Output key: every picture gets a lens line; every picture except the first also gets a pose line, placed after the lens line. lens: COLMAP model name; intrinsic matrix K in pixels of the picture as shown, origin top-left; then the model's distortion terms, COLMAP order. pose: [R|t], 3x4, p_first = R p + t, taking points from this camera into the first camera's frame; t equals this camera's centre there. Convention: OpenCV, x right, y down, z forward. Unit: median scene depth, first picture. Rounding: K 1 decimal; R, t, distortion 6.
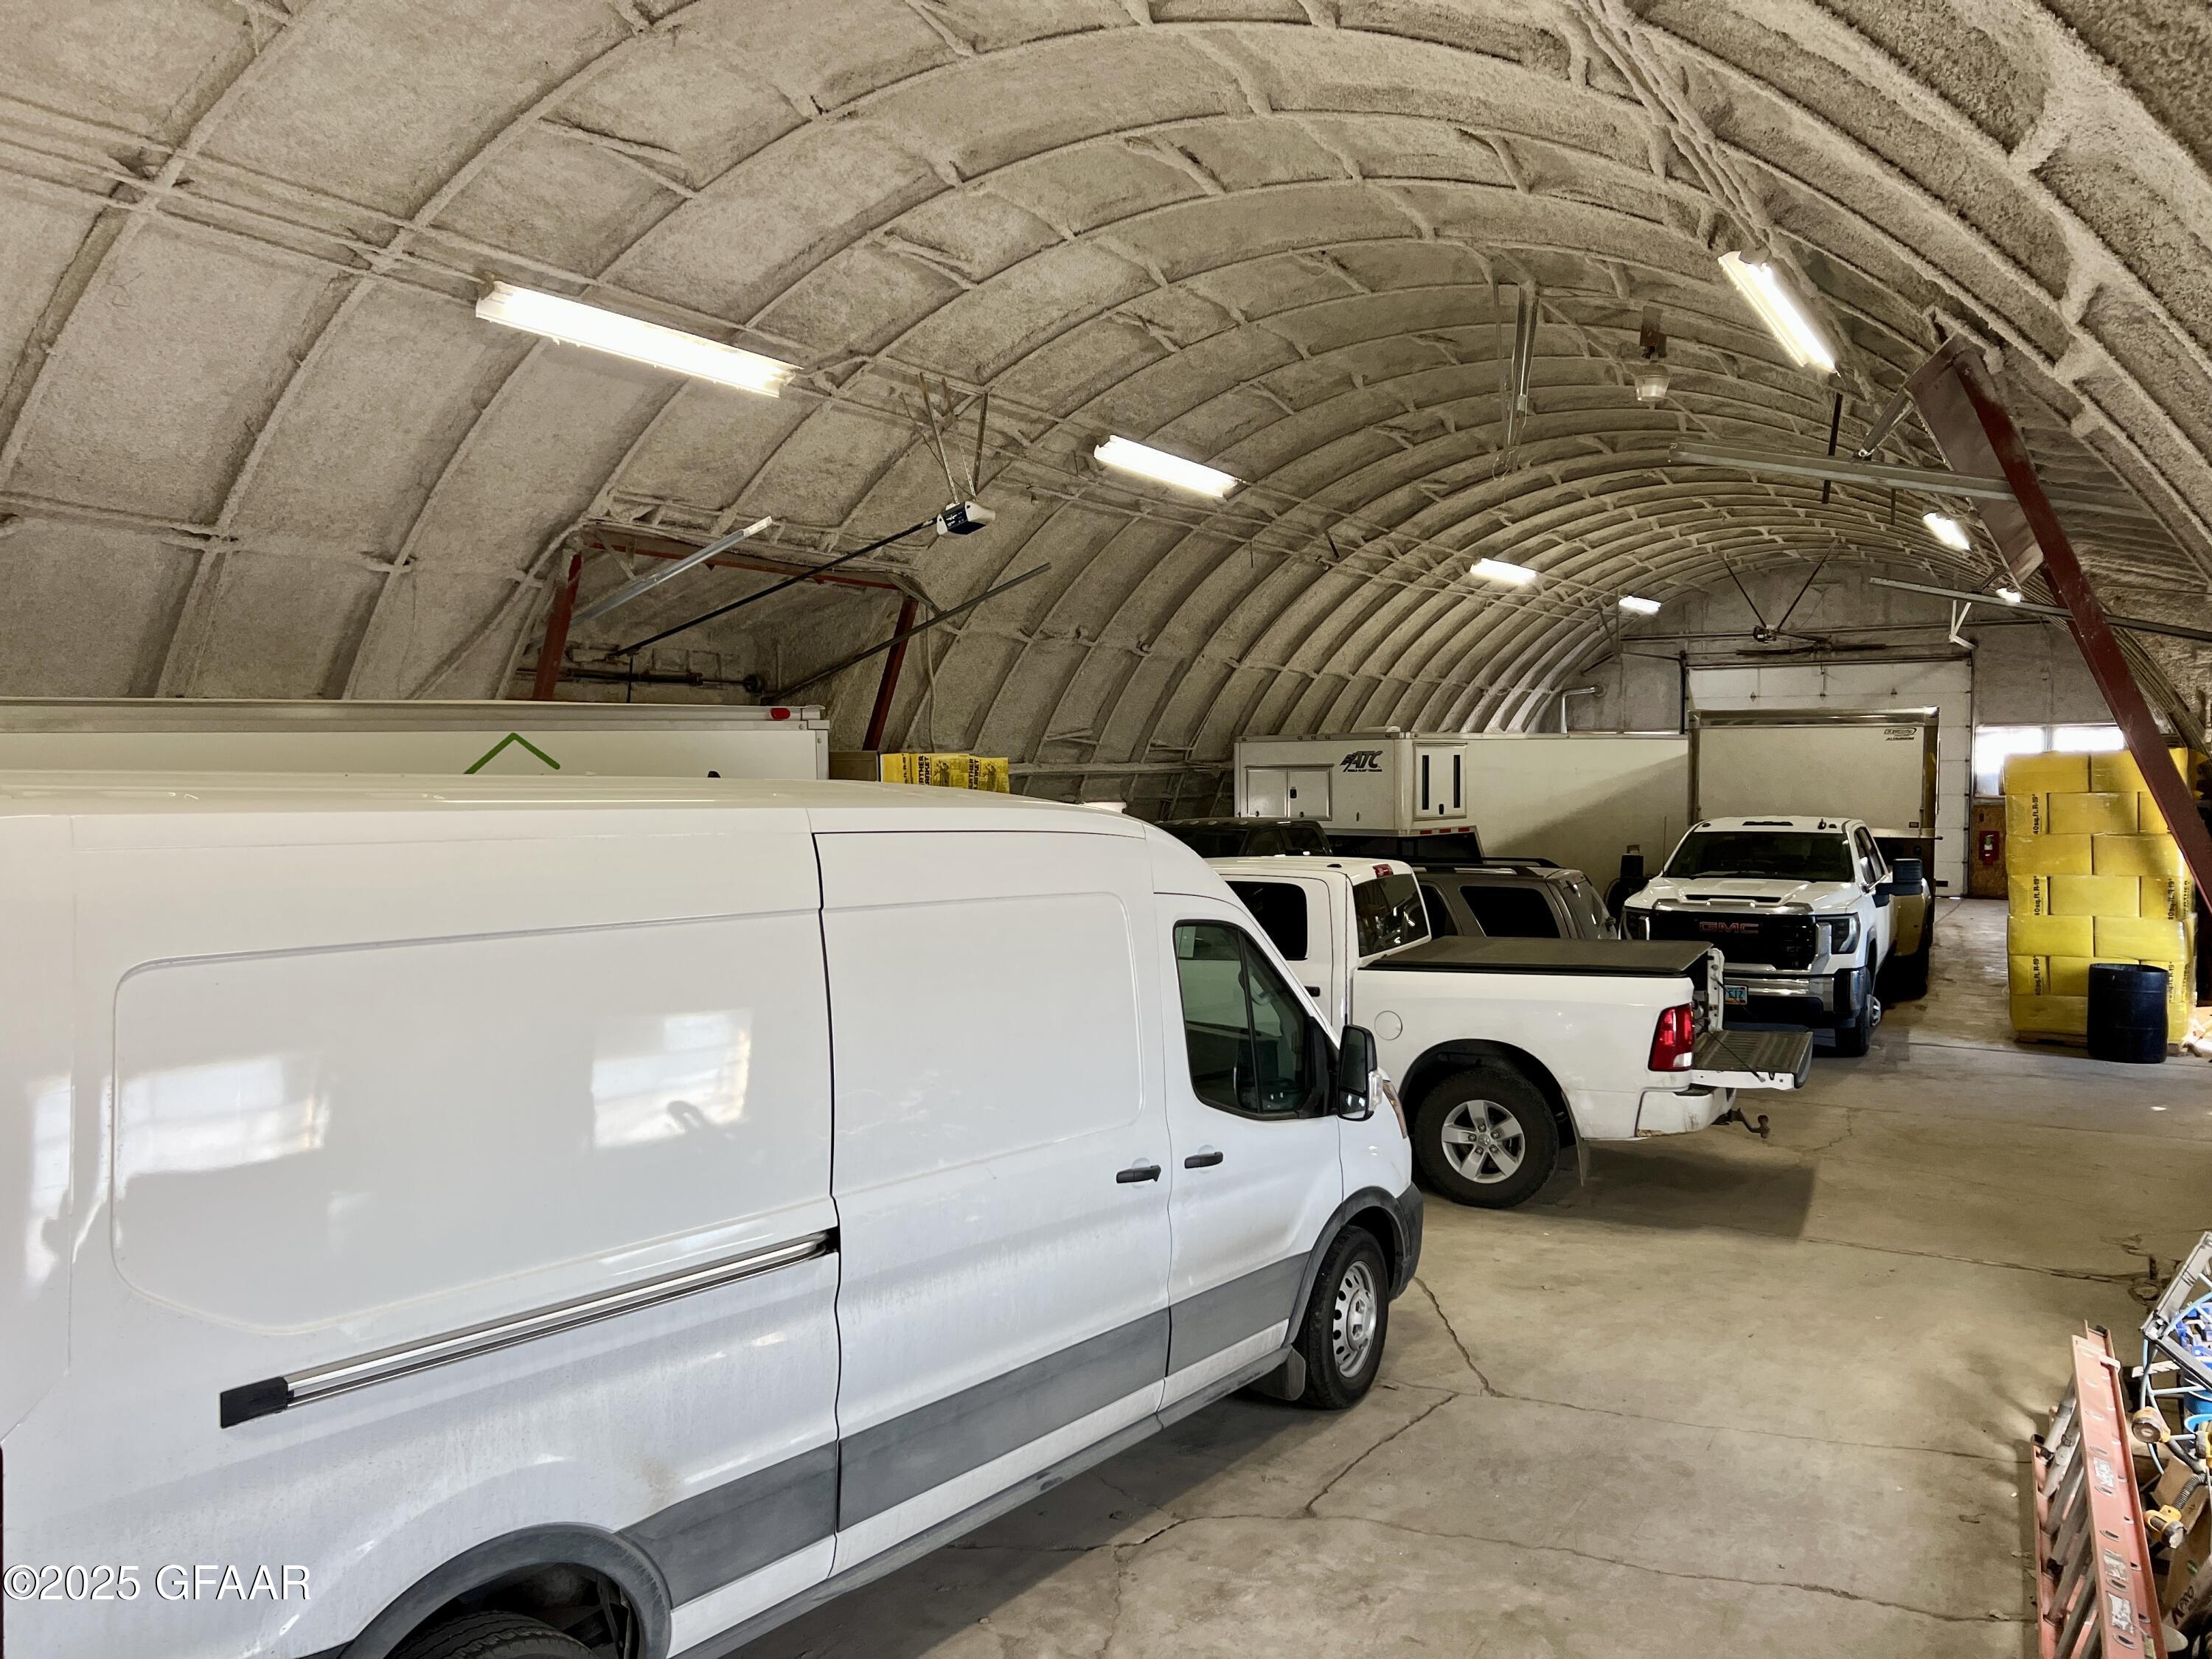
lens RADIAL K [[1666.8, 0, 1100.7], [0, 1666.8, 836.7], [0, 0, 1]] dist [0.103311, -0.198158]
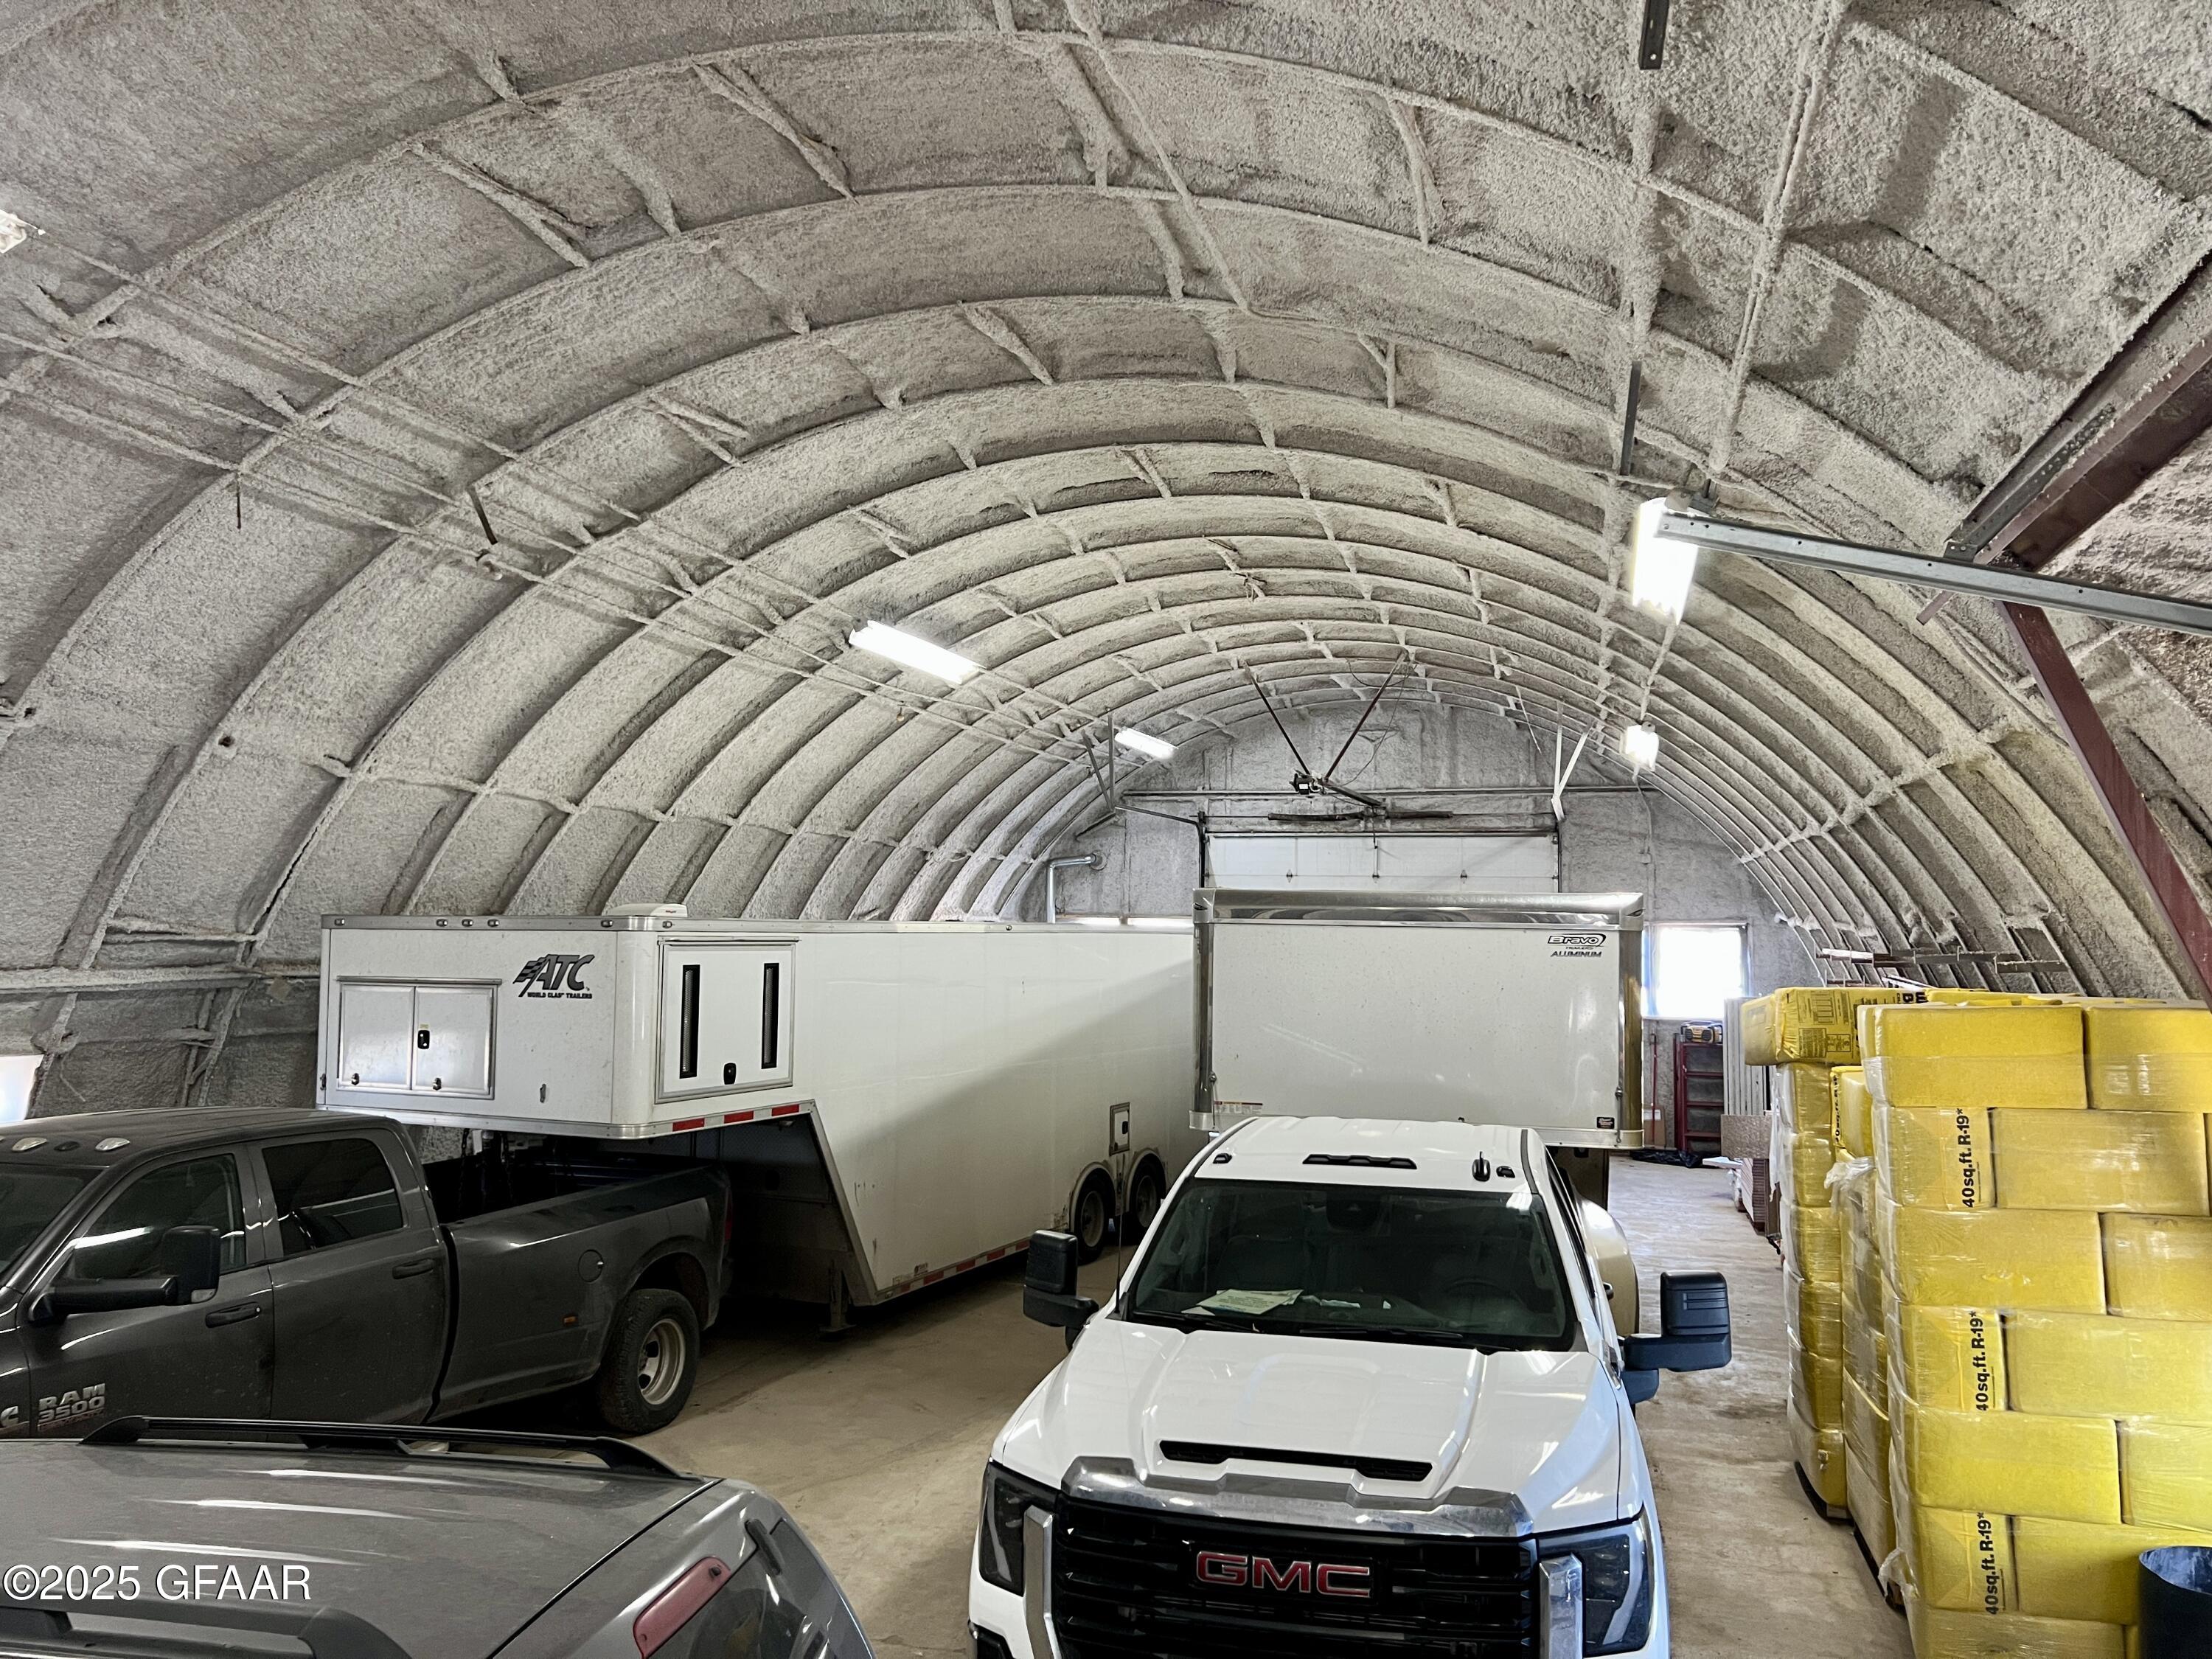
lens RADIAL K [[1666.8, 0, 1100.7], [0, 1666.8, 836.7], [0, 0, 1]] dist [0.103311, -0.198158]
pose [[0.965001, 0.035283, 0.259863, 0.164349], [-0.008325, 0.994530, -0.104116, -0.032674], [-0.262115, 0.098309, 0.960016, 0.449856]]
